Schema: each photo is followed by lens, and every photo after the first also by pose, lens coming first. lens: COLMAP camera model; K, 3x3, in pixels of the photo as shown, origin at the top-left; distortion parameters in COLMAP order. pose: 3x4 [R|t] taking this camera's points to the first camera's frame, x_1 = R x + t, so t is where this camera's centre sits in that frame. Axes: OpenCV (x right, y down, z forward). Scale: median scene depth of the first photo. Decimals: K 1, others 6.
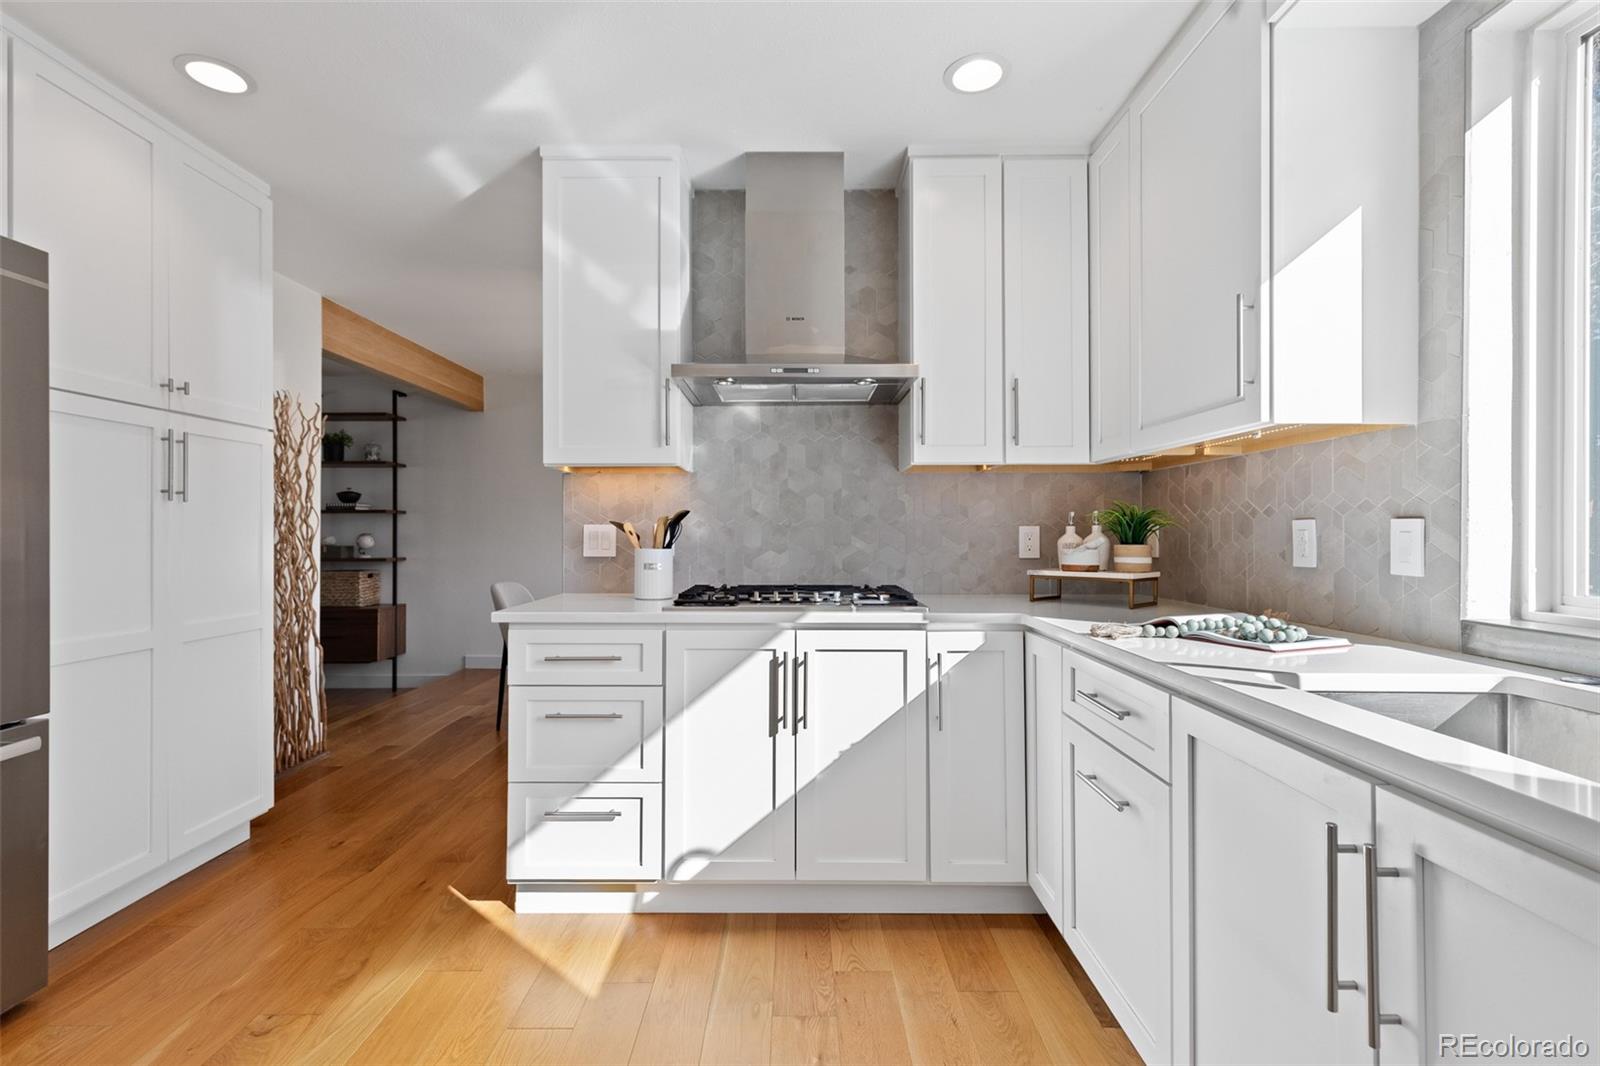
lens RADIAL K [[733.7, 0, 799.1], [0, 733.7, 527.0], [0, 0, 1]] dist [0.009934, 0.000058]
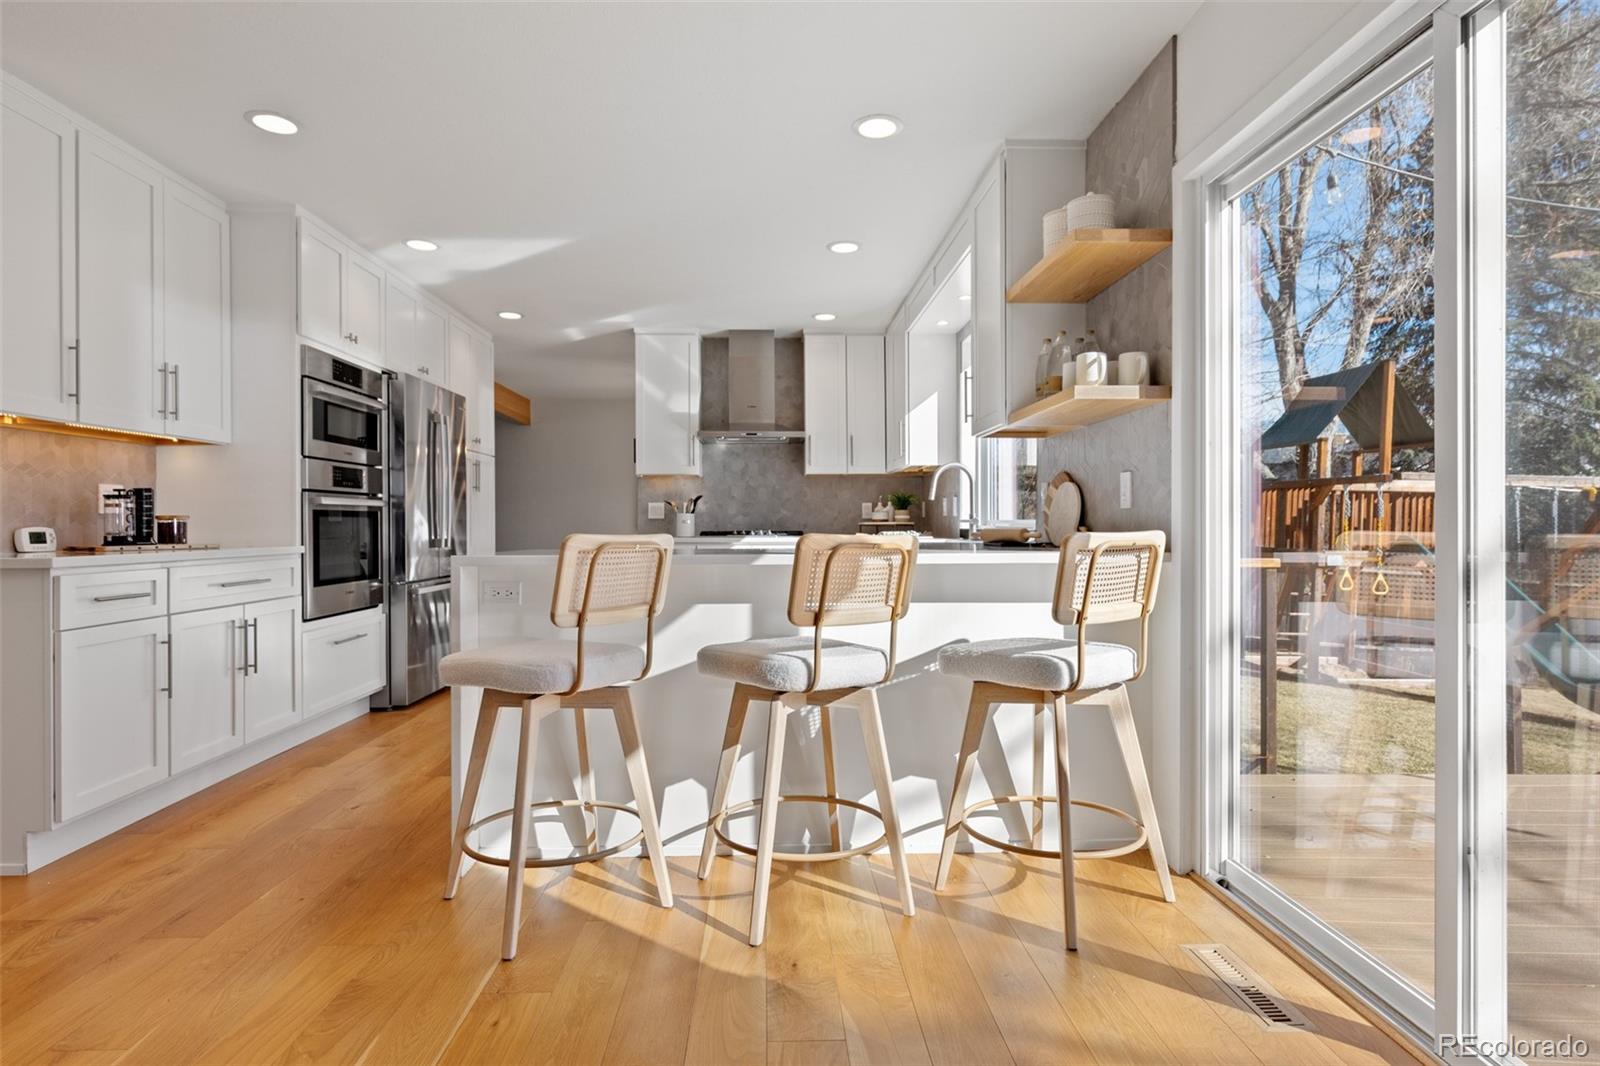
lens RADIAL K [[830.7, 0, 802.3], [0, 830.7, 525.9], [0, 0, 1]] dist [-0.007743, -0.000097]
pose [[0.999483, -0.004133, 0.031873, 0.070268], [0.003893, 0.999964, 0.007590, 0.054537], [-0.031903, -0.007462, 0.999463, -1.584433]]
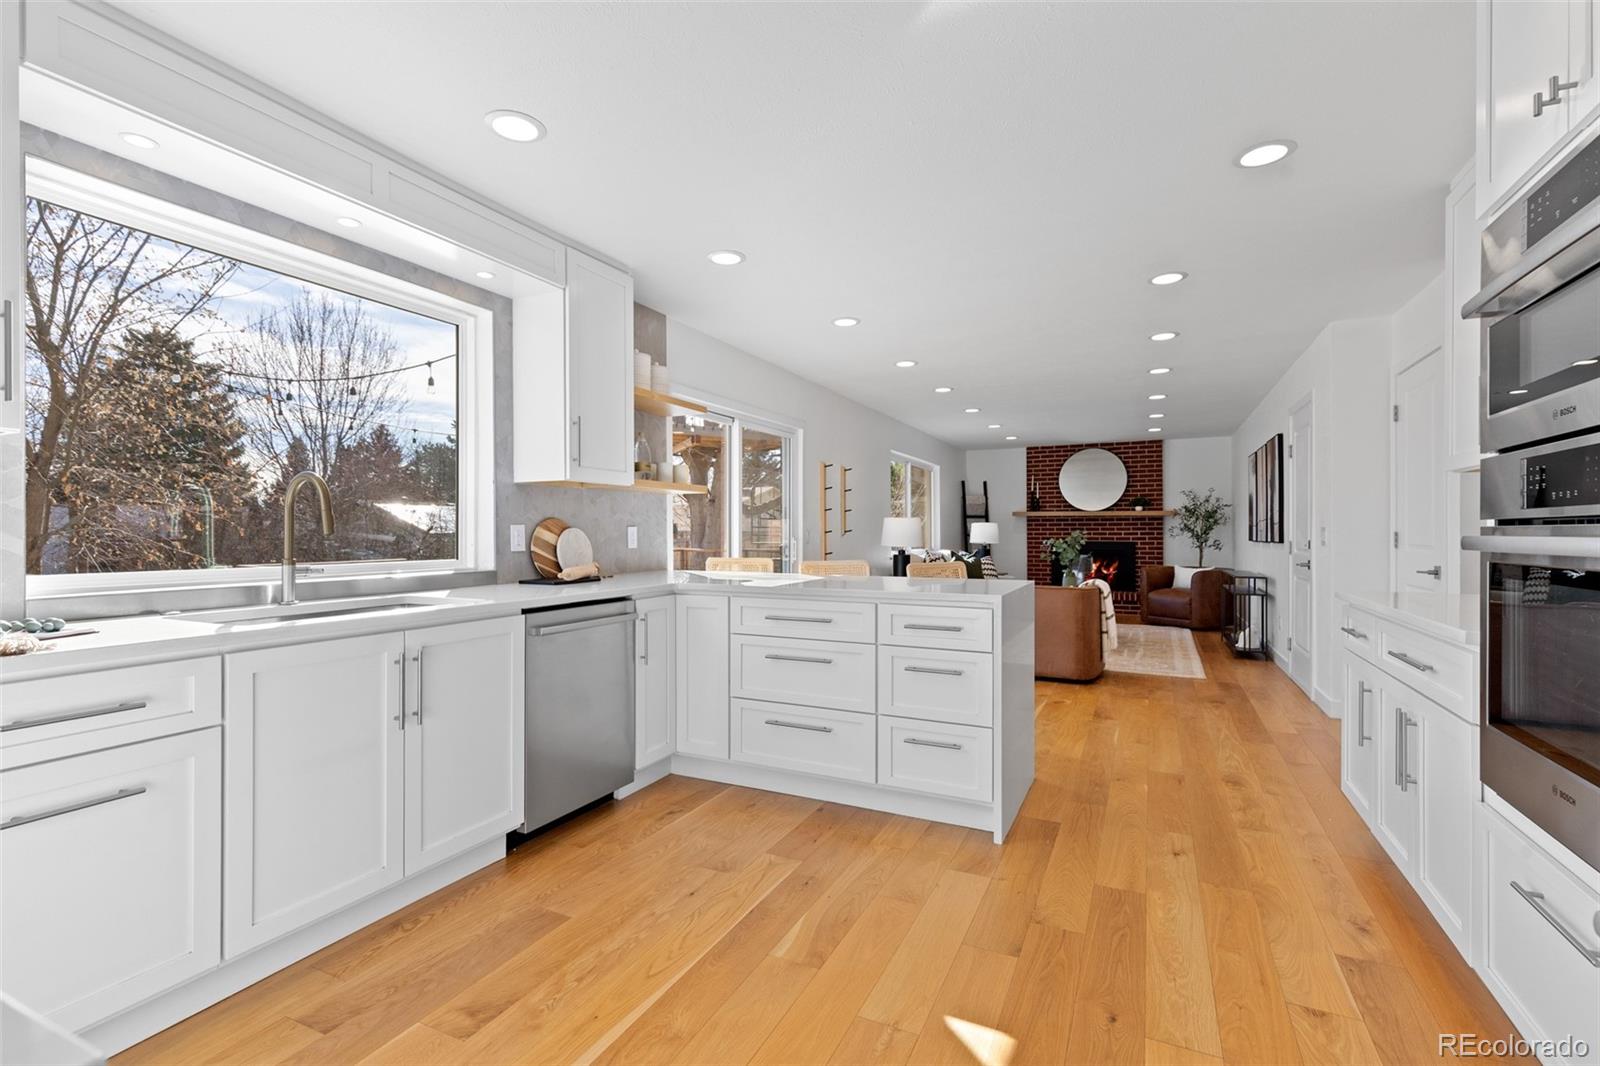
lens RADIAL K [[733.7, 0, 801.9], [0, 733.7, 530.5], [0, 0, 1]] dist [0.009934, 0.000058]
pose [[-0.904200, -0.000482, 0.427110, -0.585220], [-0.002391, 0.999989, -0.003933, 0.002178], [-0.427103, -0.004577, -0.904191, 1.025100]]
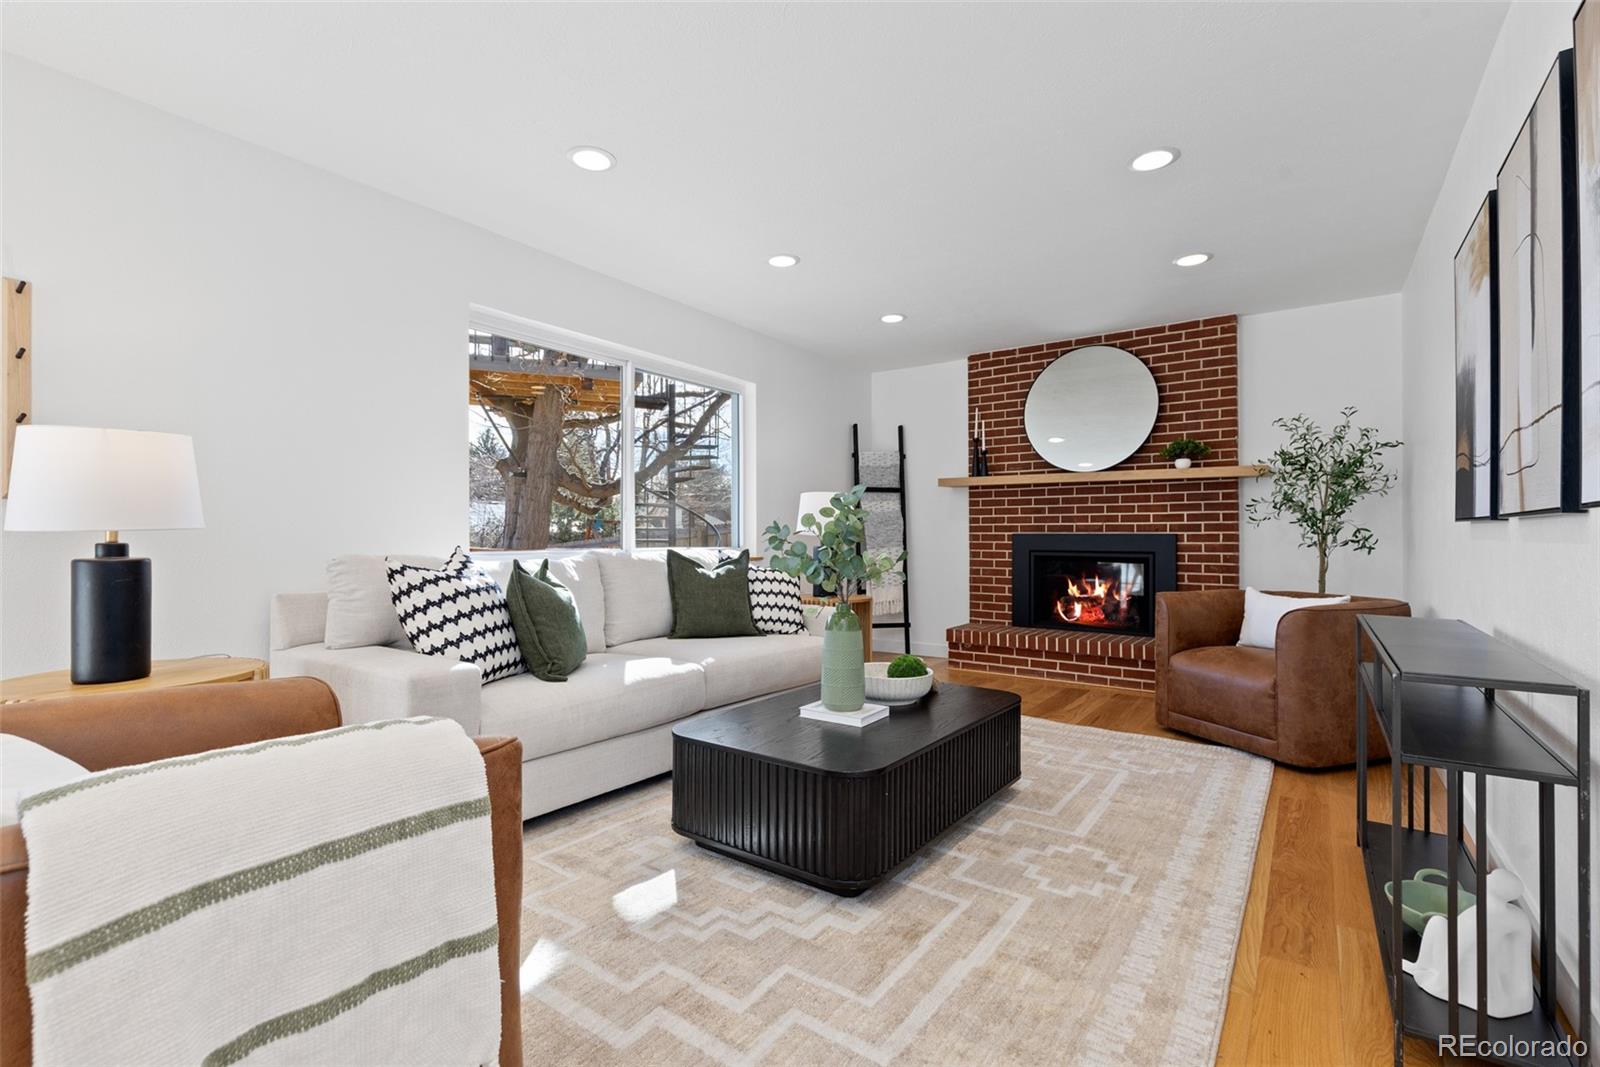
lens RADIAL K [[733.7, 0, 798.2], [0, 733.7, 529.6], [0, 0, 1]] dist [0.009934, 0.000058]
pose [[-0.820285, 0.001031, 0.571954, -0.830325], [-0.004577, 0.999955, -0.008367, 0.057781], [-0.571936, -0.009481, -0.820243, -1.518107]]
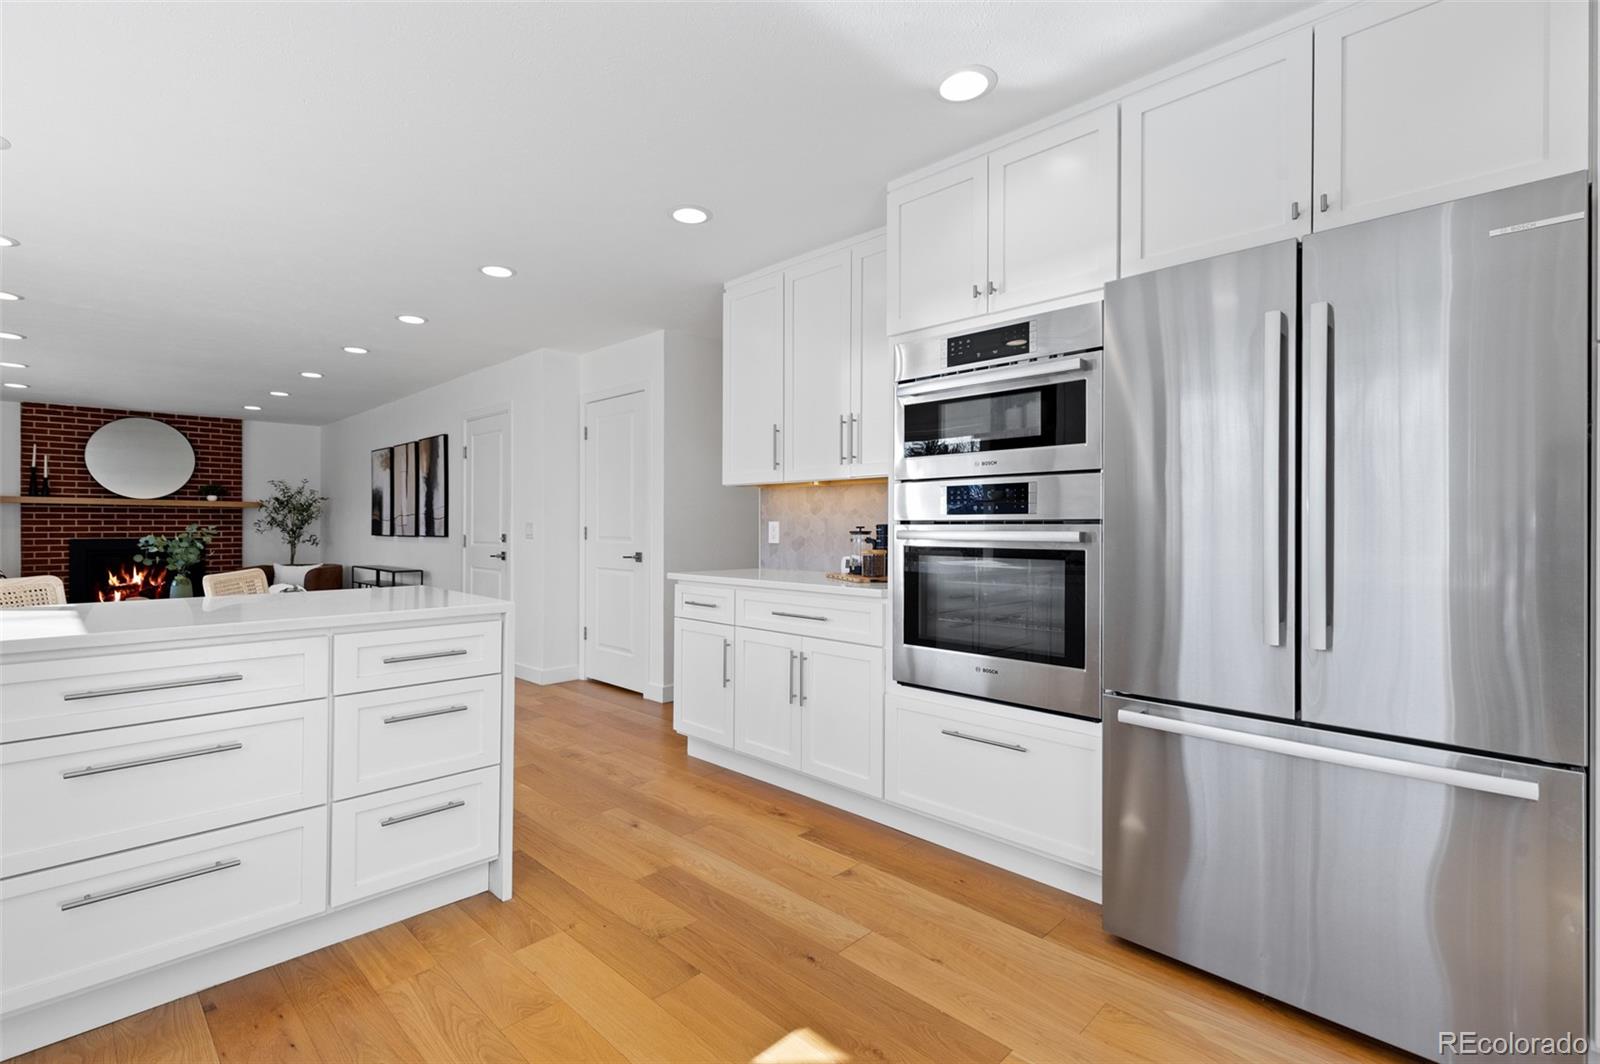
lens RADIAL K [[733.7, 0, 774.0], [0, 733.7, 523.3], [0, 0, 1]] dist [0.009934, 0.000058]
pose [[-0.701971, -0.004184, -0.712193, 0.130828], [0.000823, 0.999977, -0.006686, 0.000502], [0.712205, -0.005279, -0.701951, 0.757535]]
